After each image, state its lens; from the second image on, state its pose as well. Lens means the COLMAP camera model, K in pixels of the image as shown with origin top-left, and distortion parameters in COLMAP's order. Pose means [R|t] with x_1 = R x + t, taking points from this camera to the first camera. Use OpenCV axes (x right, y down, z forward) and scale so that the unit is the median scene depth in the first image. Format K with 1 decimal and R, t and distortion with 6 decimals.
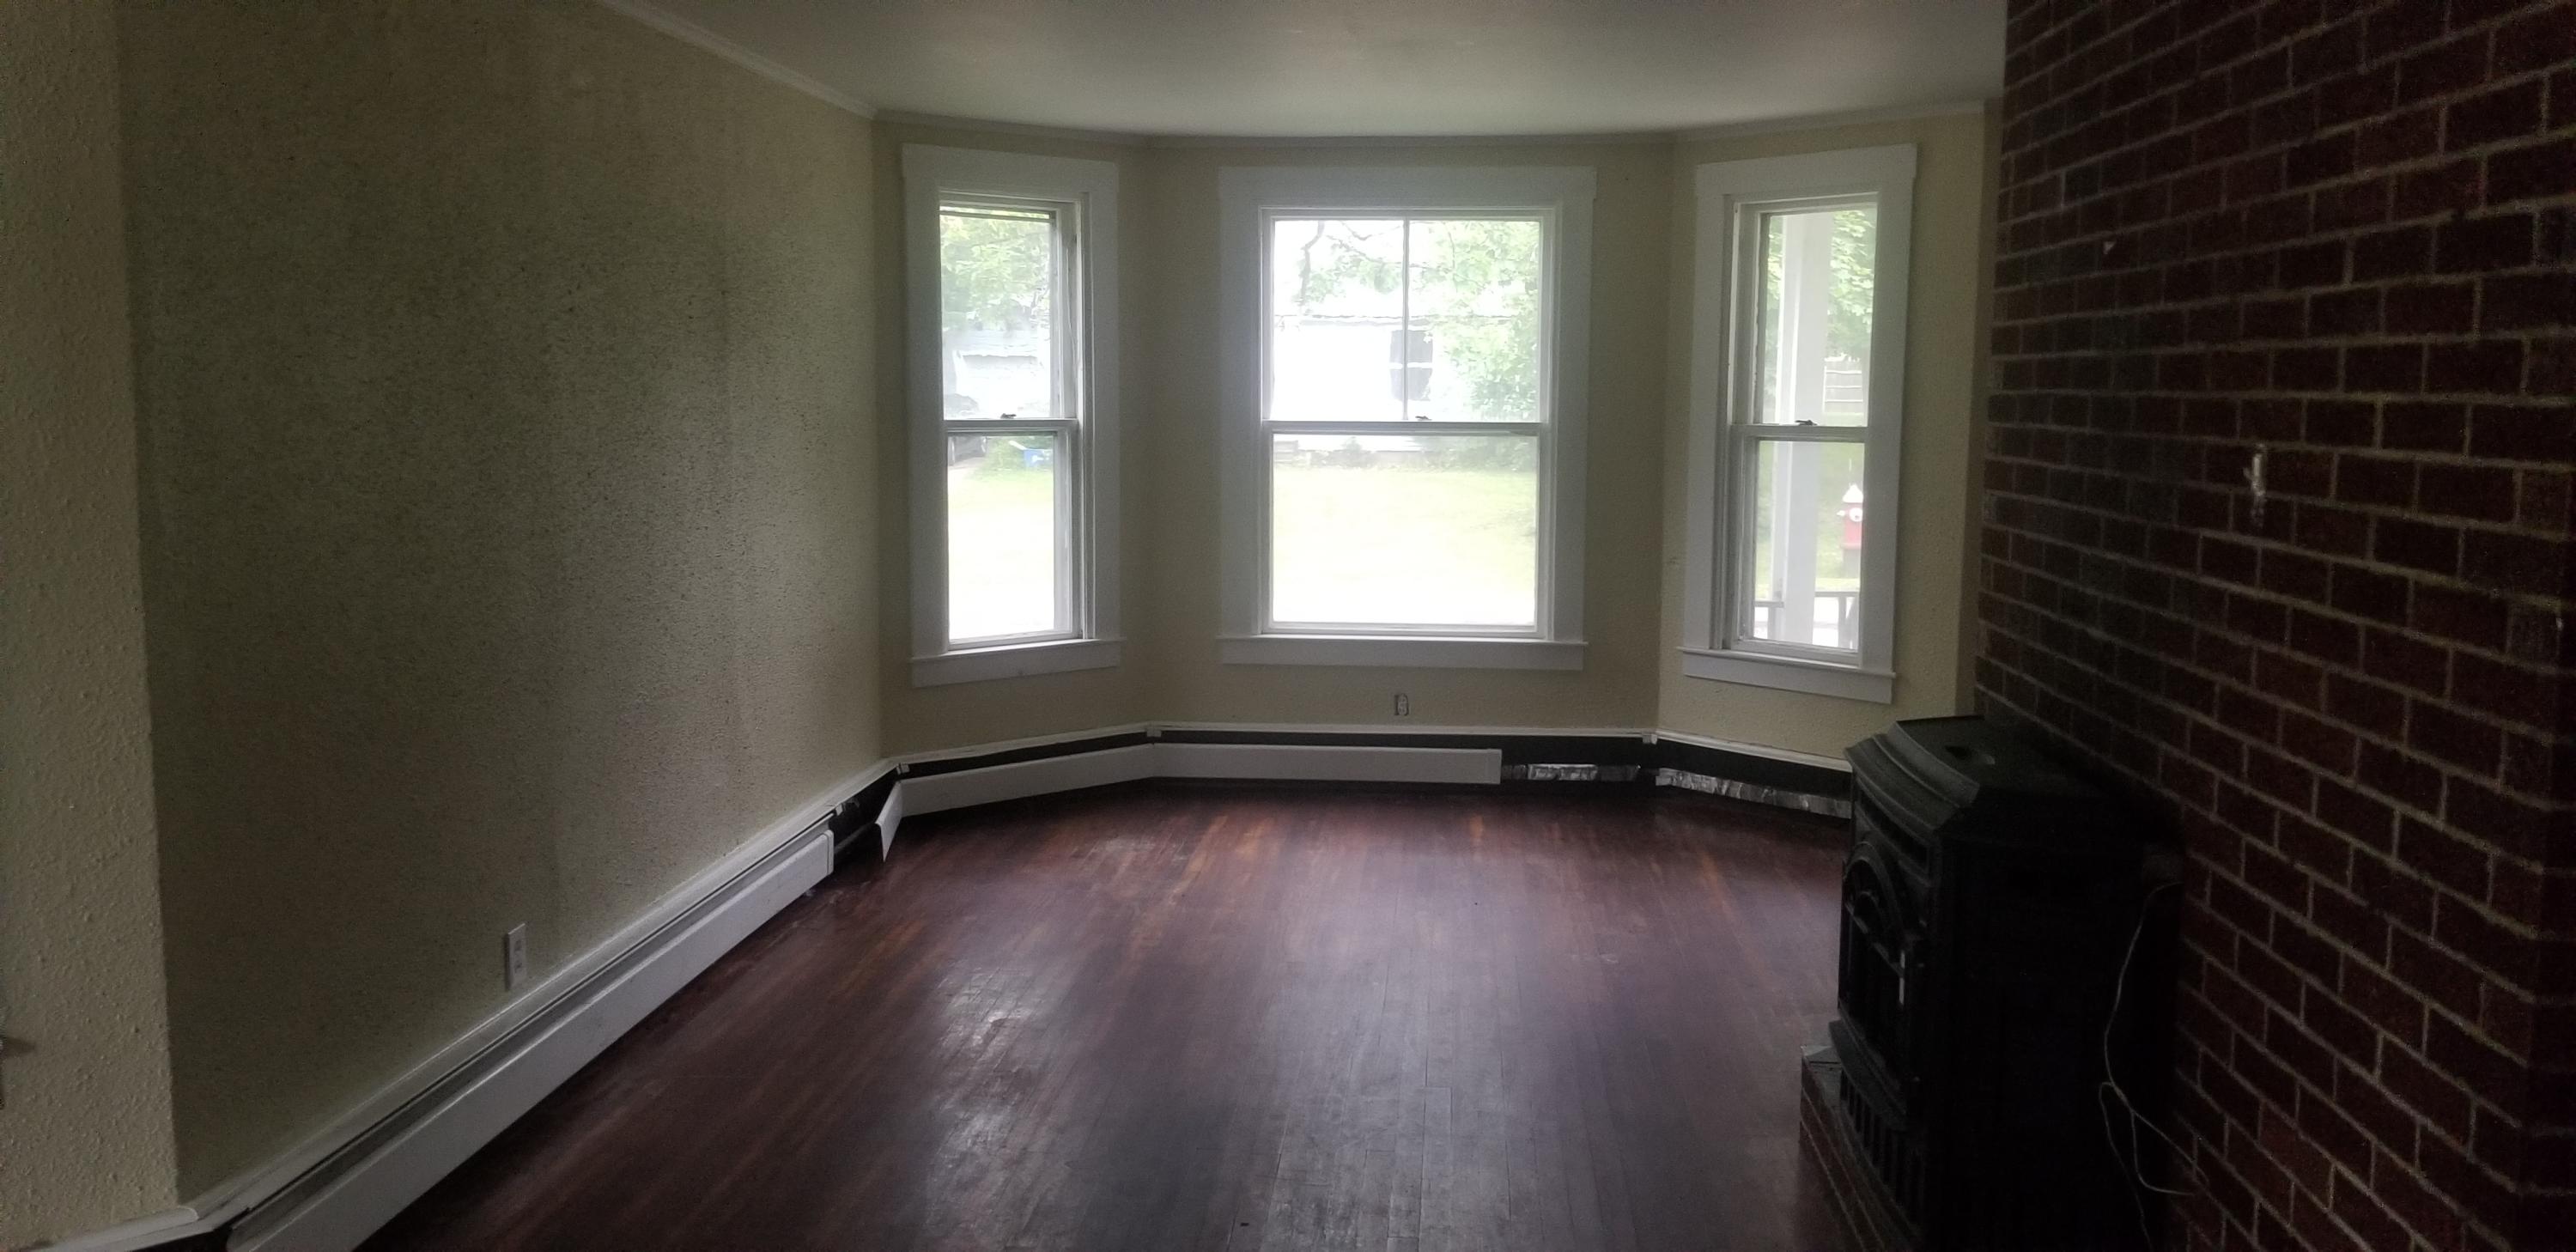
lens RADIAL K [[2026.9, 0, 1332.9], [0, 2026.9, 616.9], [0, 0, 1]] dist [0.007317, 0.003951]
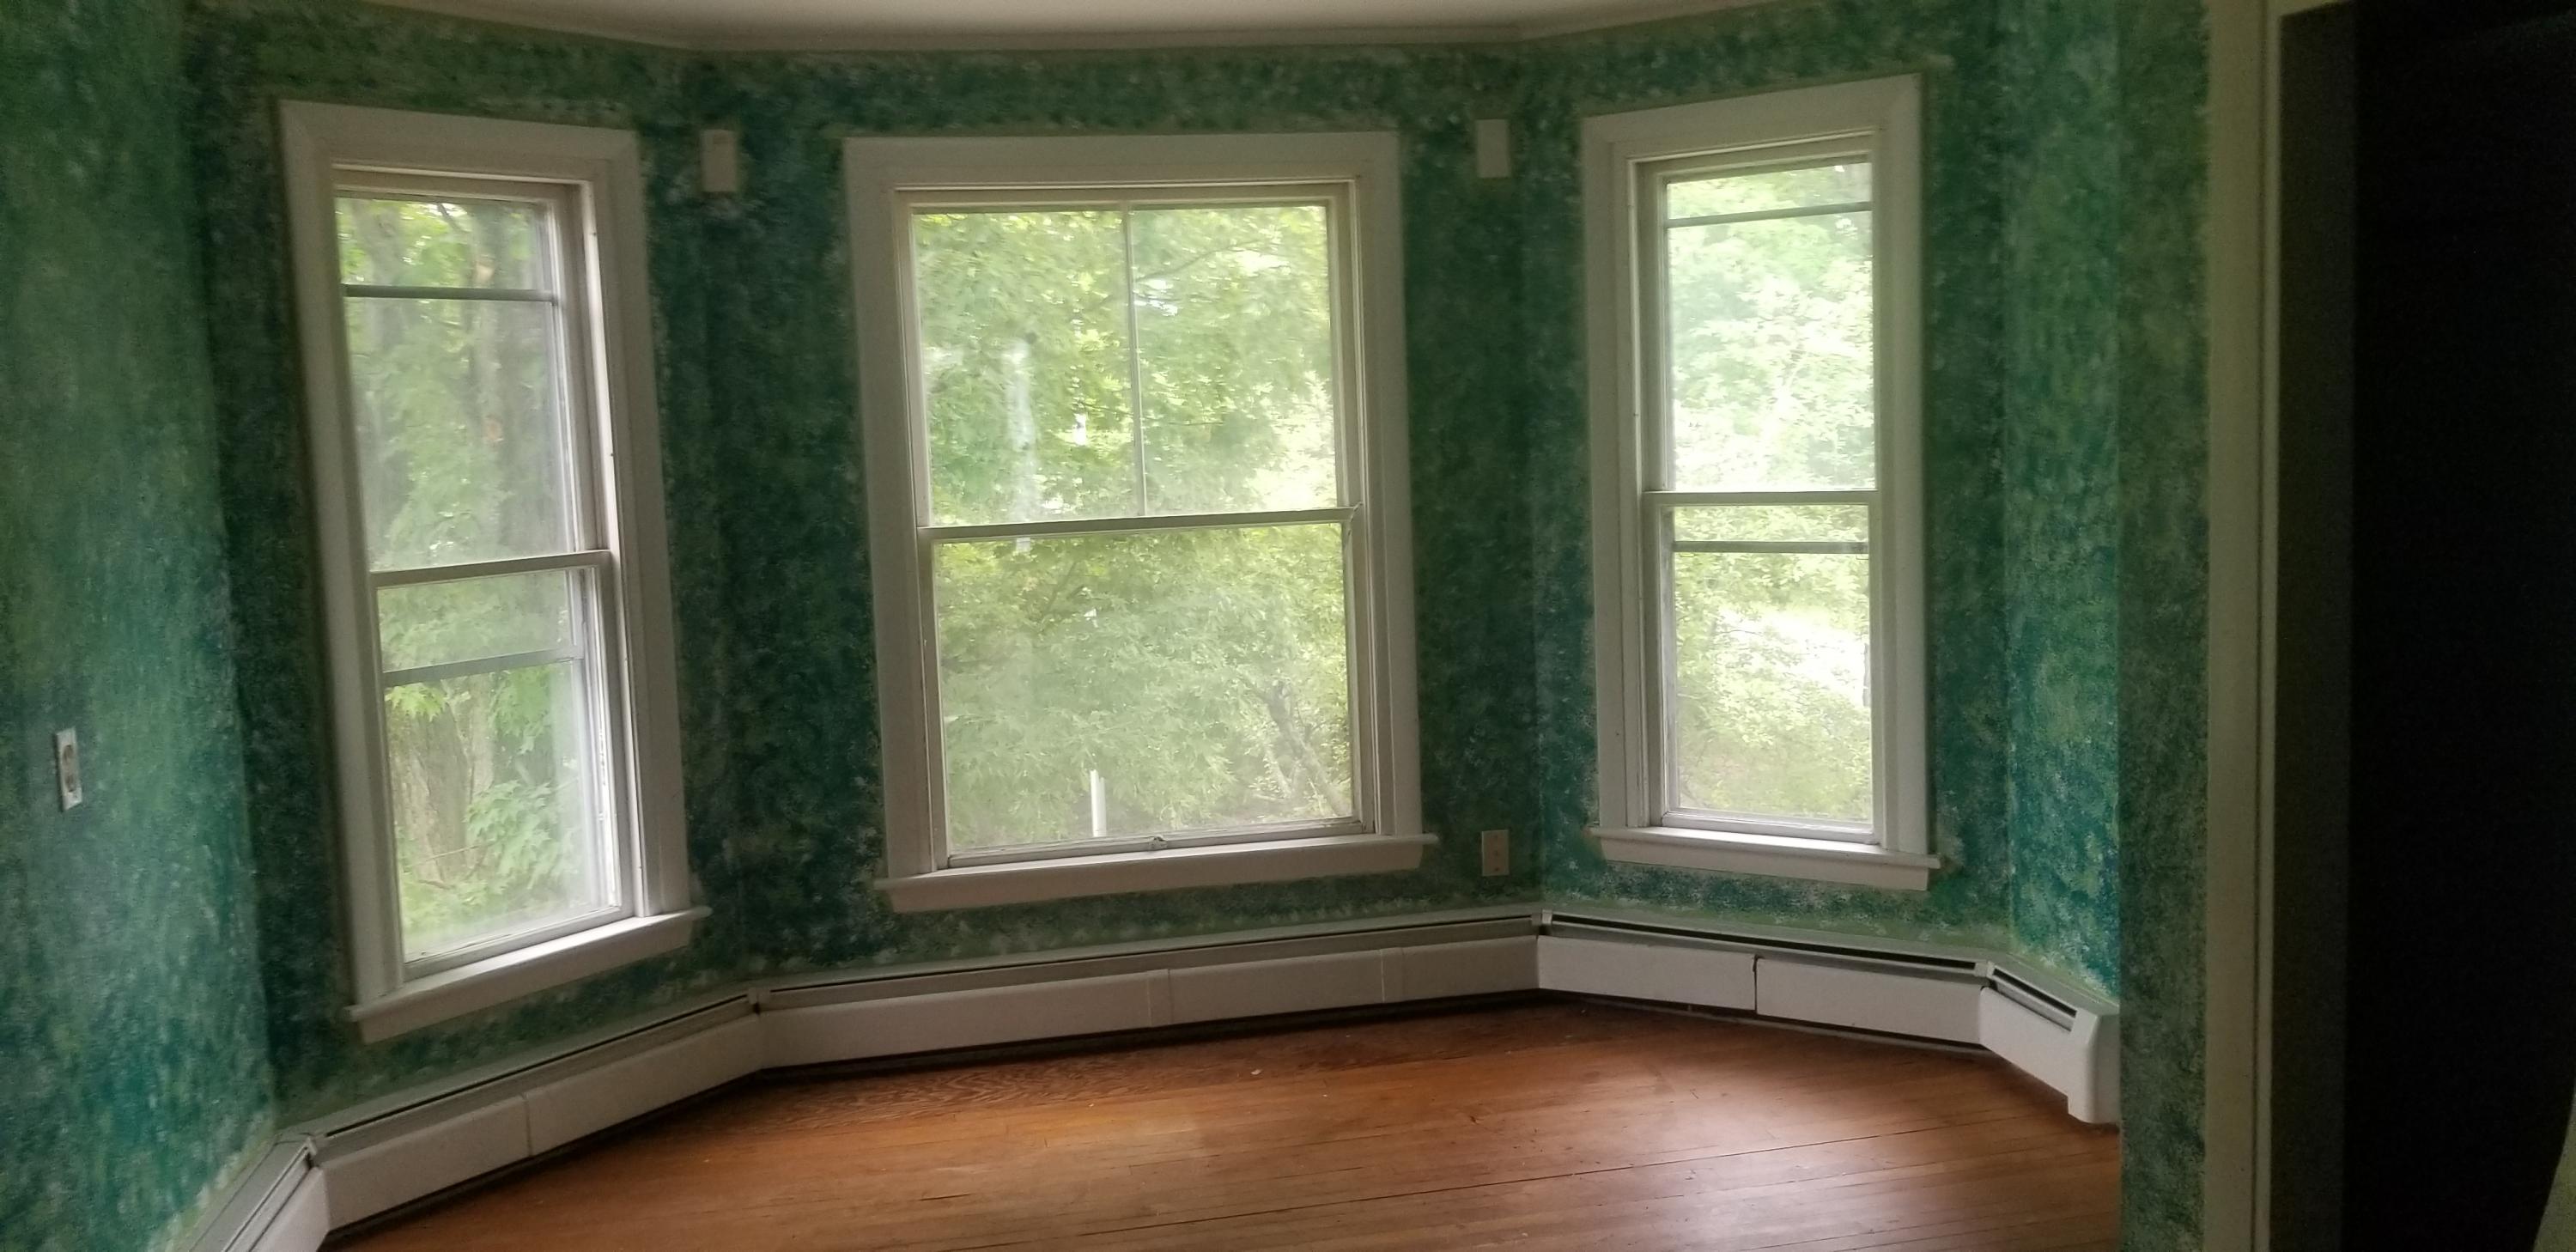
lens RADIAL K [[2026.9, 0, 1332.9], [0, 2026.9, 616.9], [0, 0, 1]] dist [0.007317, 0.003951]
pose [[0.966403, -0.076884, 0.245263, -0.069201], [0.080781, 0.996715, -0.005854, -0.058382], [-0.244007, 0.025470, 0.969439, 0.372960]]
